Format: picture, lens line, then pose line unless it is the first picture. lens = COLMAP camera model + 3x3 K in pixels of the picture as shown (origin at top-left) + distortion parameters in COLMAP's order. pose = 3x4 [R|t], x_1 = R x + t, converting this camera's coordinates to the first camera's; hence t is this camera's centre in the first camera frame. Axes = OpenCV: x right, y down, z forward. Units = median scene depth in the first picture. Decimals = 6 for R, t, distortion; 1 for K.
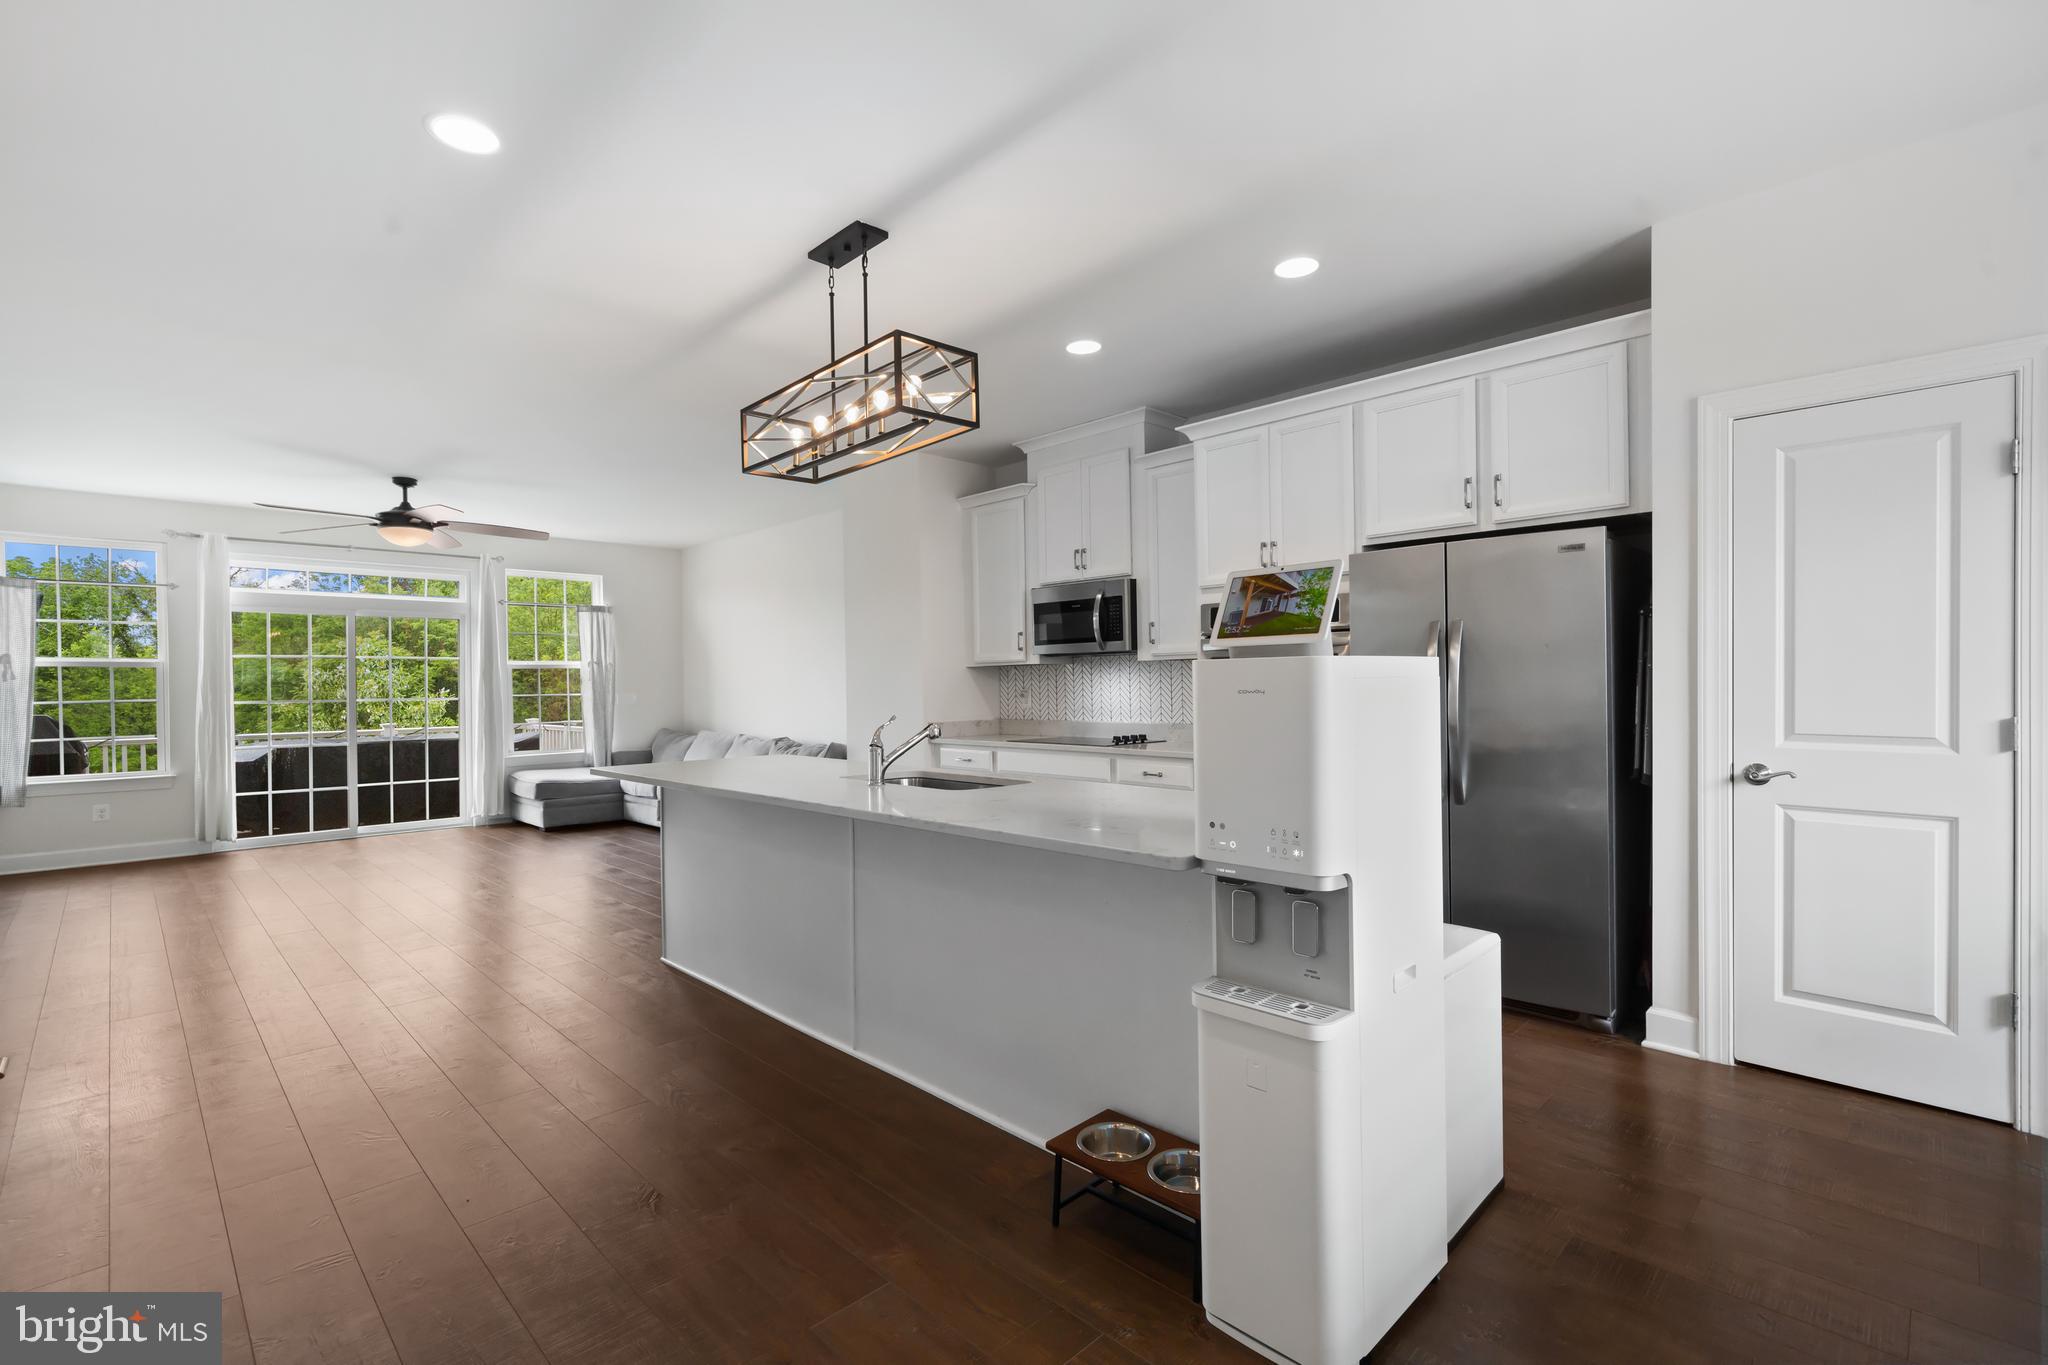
lens RADIAL K [[925.0, 0, 1018.9], [0, 925.0, 693.9], [0, 0, 1]] dist [0.003112, 0.000680]
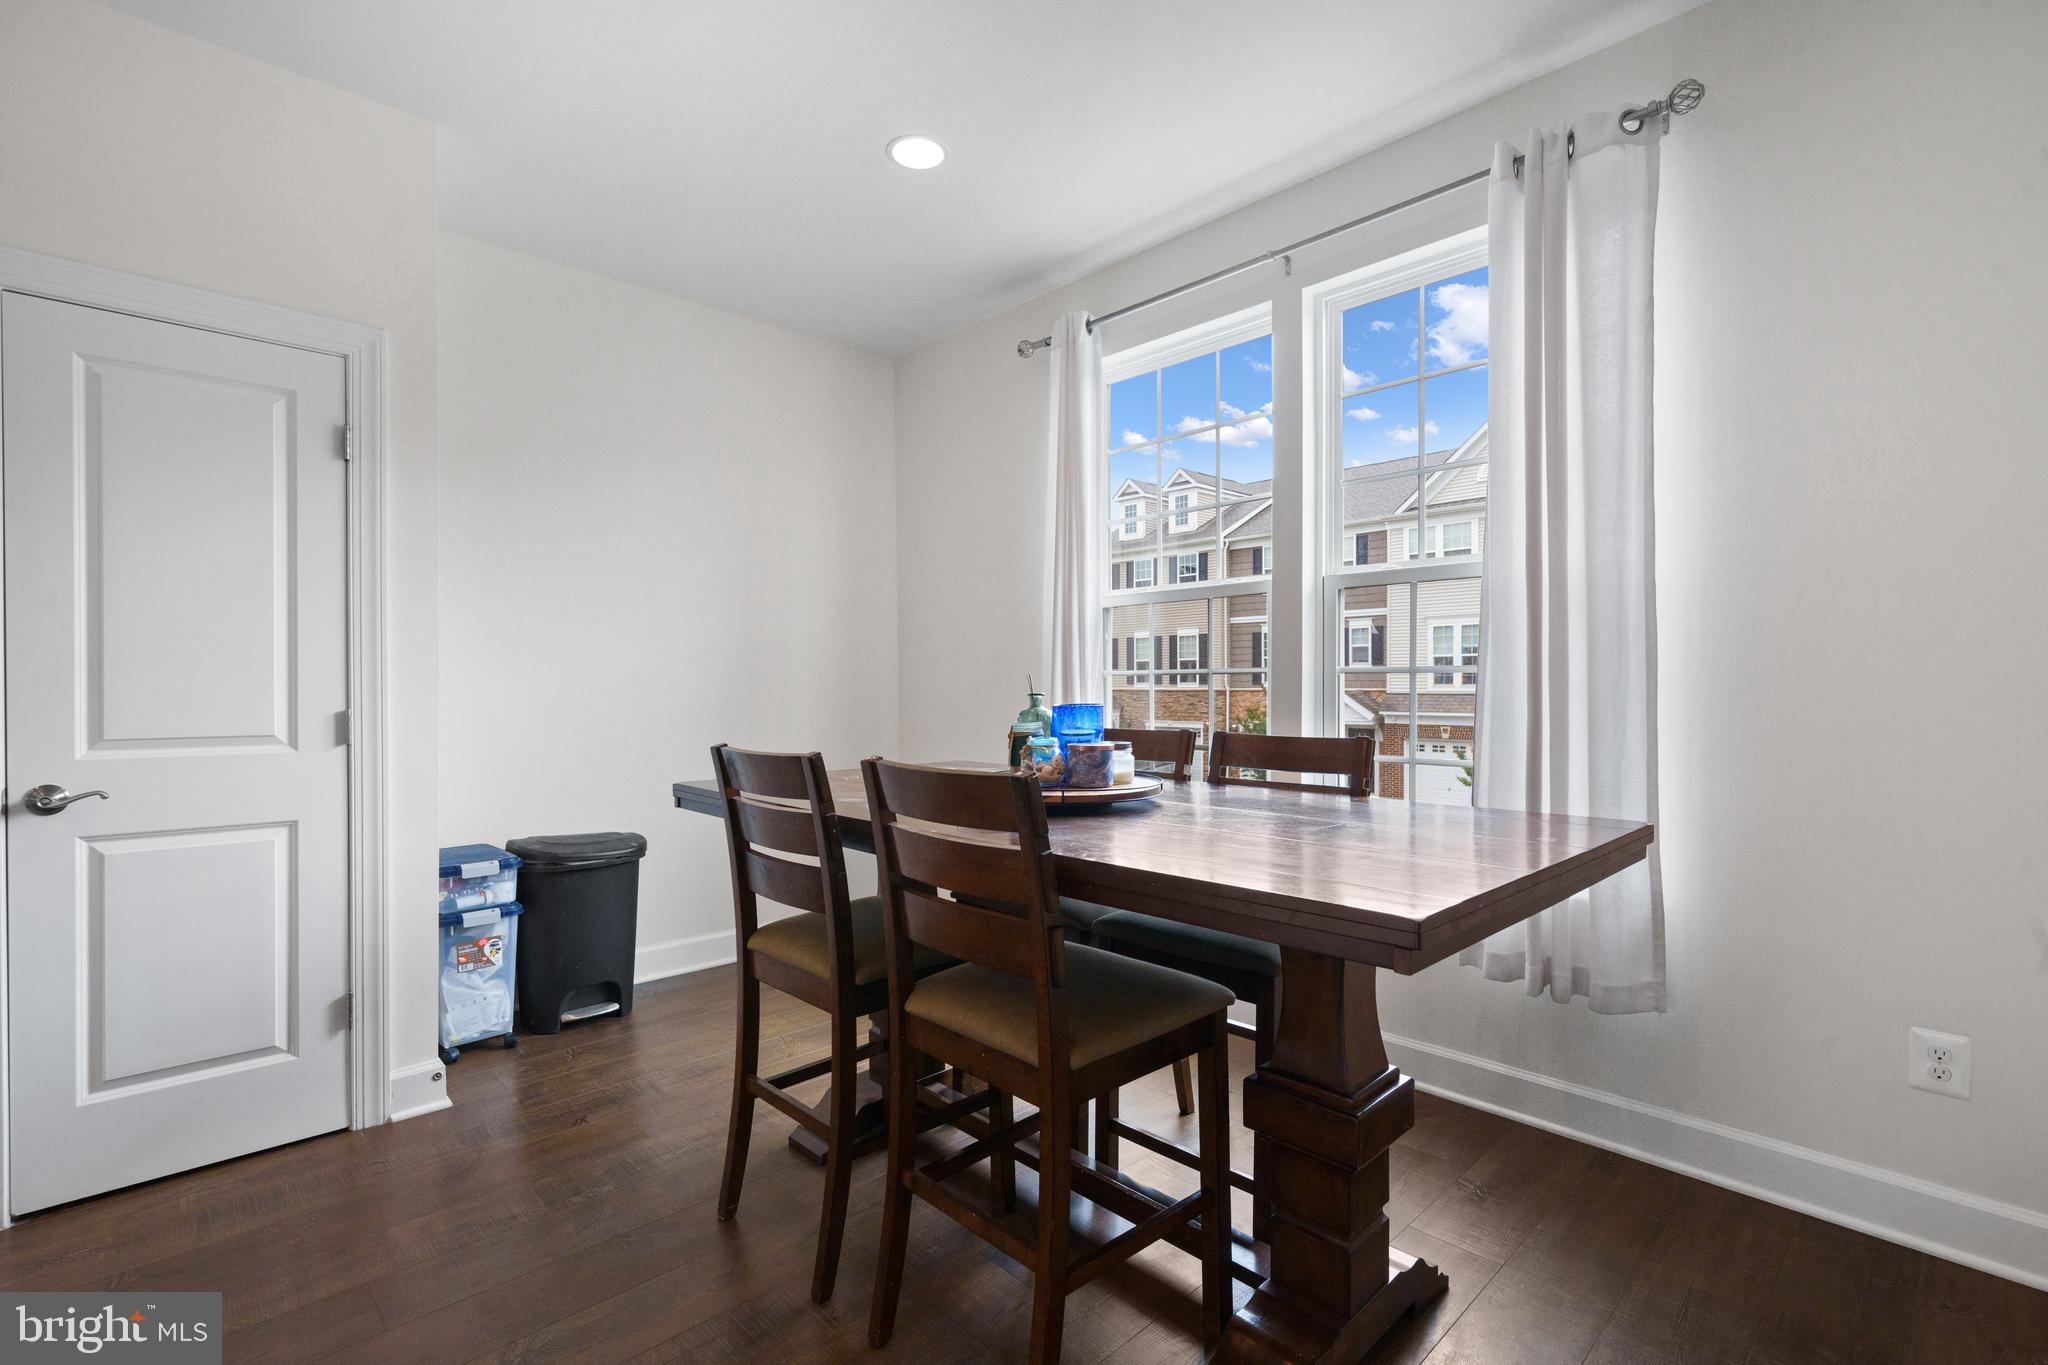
lens RADIAL K [[925.0, 0, 1018.9], [0, 925.0, 693.9], [0, 0, 1]] dist [0.003112, 0.000680]
pose [[0.020082, 0.001724, 0.999797, 0.095160], [0.018104, 0.999834, -0.002088, 0.020125], [-0.999634, 0.018142, 0.020048, 0.235260]]
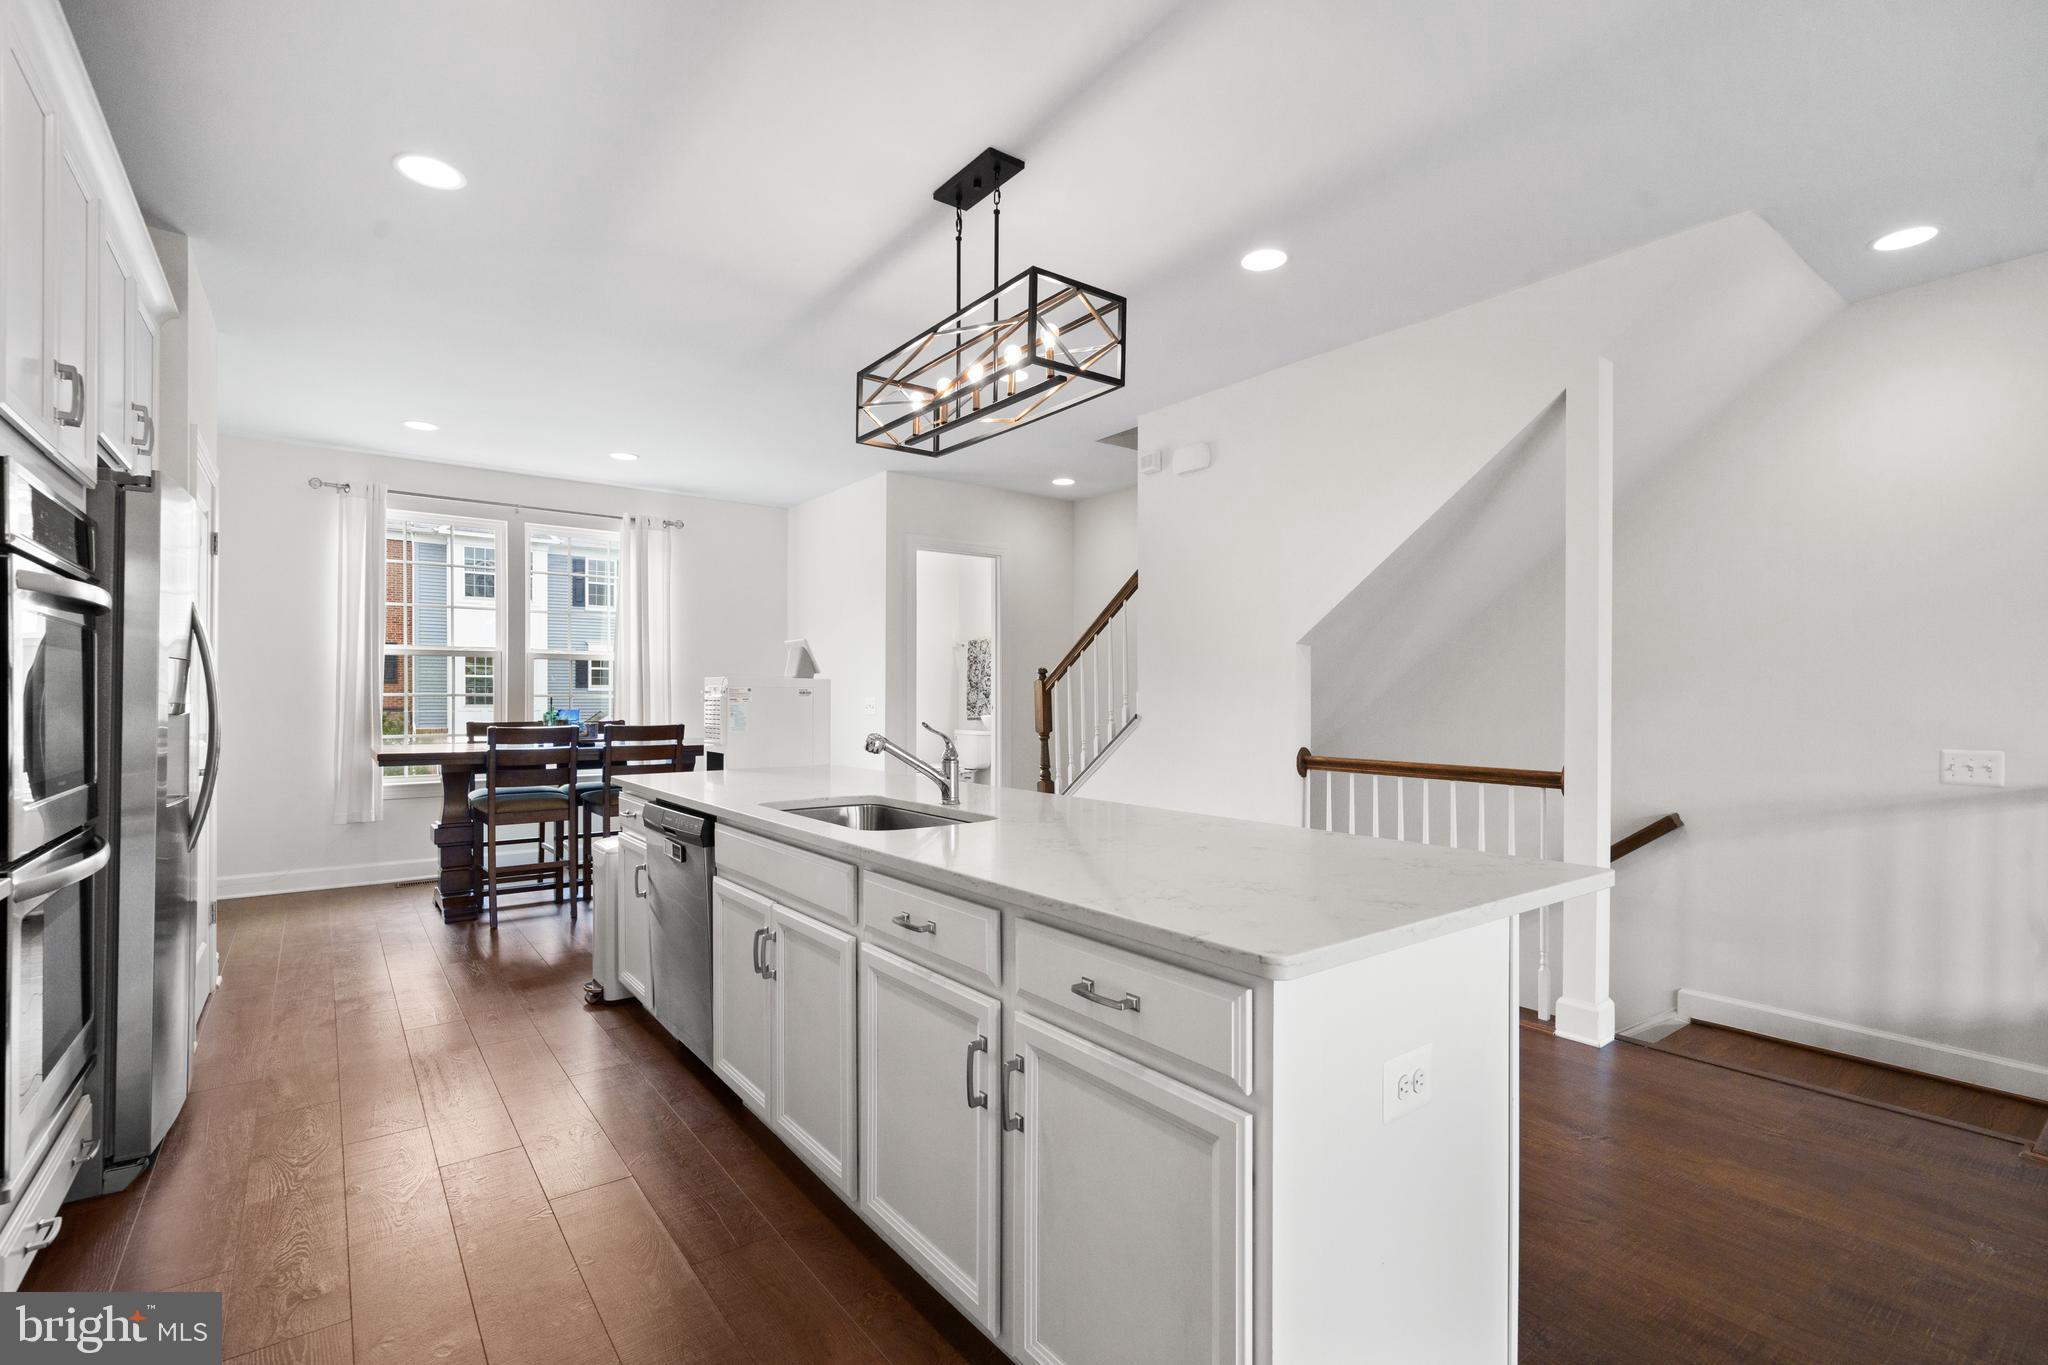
lens RADIAL K [[925.0, 0, 1018.9], [0, 925.0, 693.9], [0, 0, 1]] dist [0.003112, 0.000680]
pose [[-0.991705, 0.010235, 0.128125, -0.349472], [0.011231, 0.999912, 0.007053, -0.006232], [-0.128042, 0.008434, -0.991733, 1.988432]]
